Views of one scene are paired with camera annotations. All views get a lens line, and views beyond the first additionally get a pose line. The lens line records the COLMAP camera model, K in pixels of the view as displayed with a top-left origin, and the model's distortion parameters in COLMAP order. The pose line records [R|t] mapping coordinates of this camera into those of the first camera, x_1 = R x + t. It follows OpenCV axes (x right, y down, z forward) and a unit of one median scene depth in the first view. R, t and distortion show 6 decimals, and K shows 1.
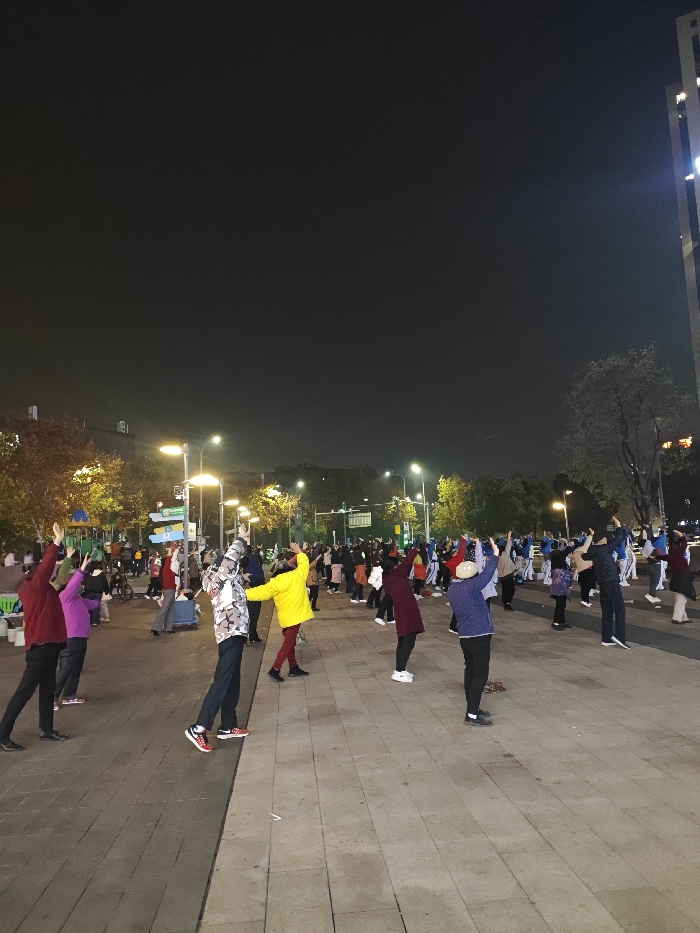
lens RADIAL K [[657.8, 0, 353.3], [0, 657.8, 463.7], [0, 0, 1]] dist [0.033107, -0.029669]
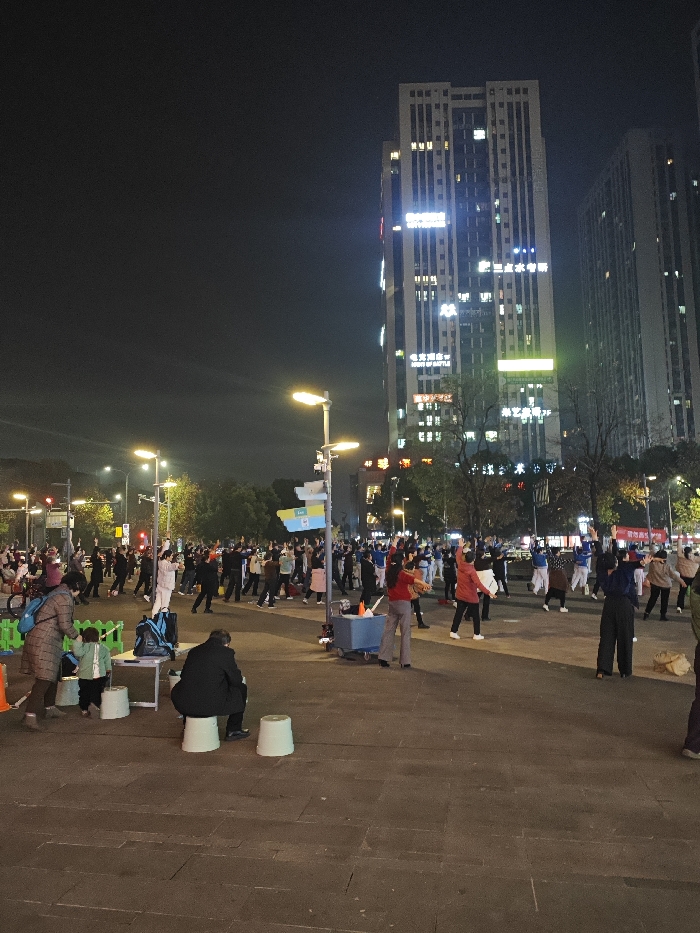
lens RADIAL K [[657.8, 0, 342.1], [0, 657.8, 471.0], [0, 0, 1]] dist [0.033107, -0.029669]
pose [[0.876155, 0.078565, 0.475583, -0.094684], [-0.078497, 0.996713, -0.020042, 0.011119], [-0.475594, -0.019772, 0.879442, 0.062885]]
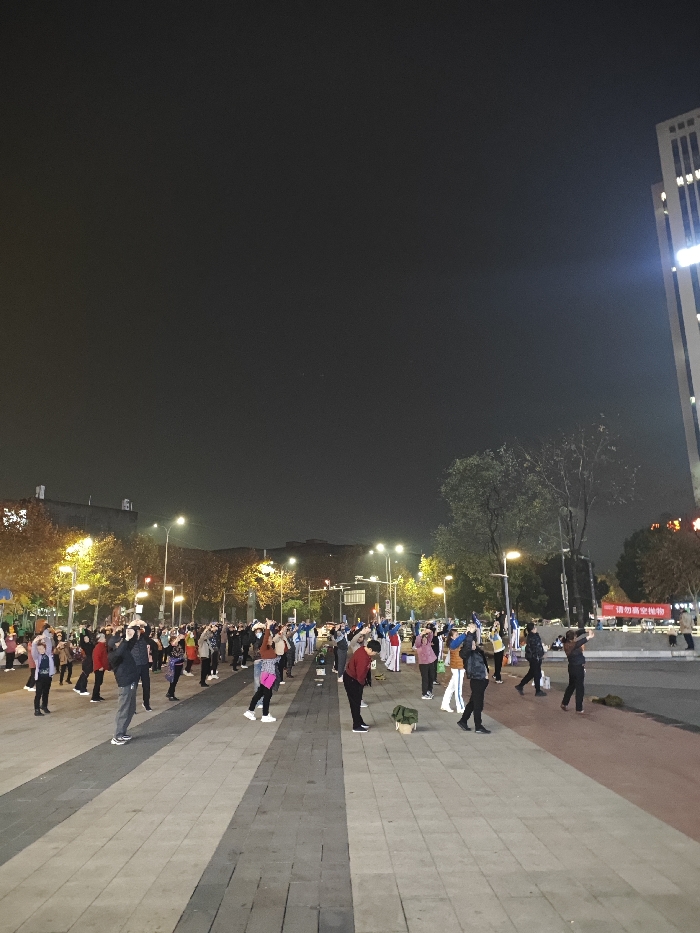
lens RADIAL K [[657.8, 0, 358.1], [0, 657.8, 467.5], [0, 0, 1]] dist [0.033107, -0.029669]
pose [[0.998003, 0.003265, -0.063079, 0.096281], [-0.009875, 0.994448, -0.104763, -0.008554], [0.062387, 0.105177, 0.992495, -0.038237]]
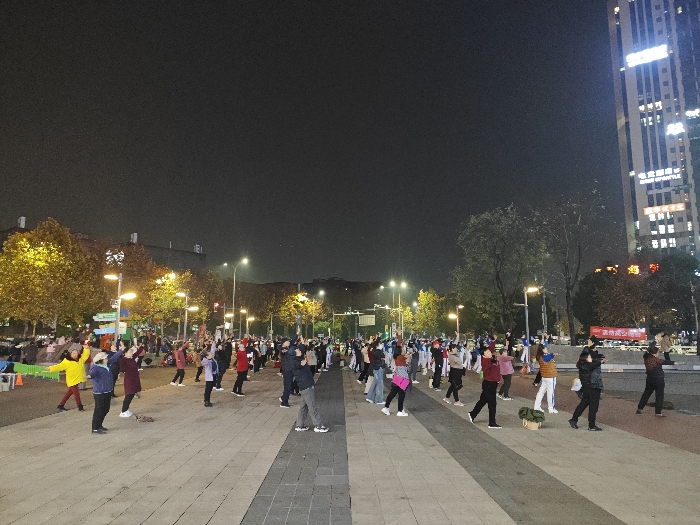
lens RADIAL K [[493.5, 0, 350.2], [0, 493.5, 263.7], [0, 0, 1]] dist [0.033107, -0.029669]
pose [[0.996406, 0.023065, -0.081507, 0.068283], [-0.025149, 0.999380, -0.024632, -0.006458], [0.080888, 0.026593, 0.996368, -0.028547]]
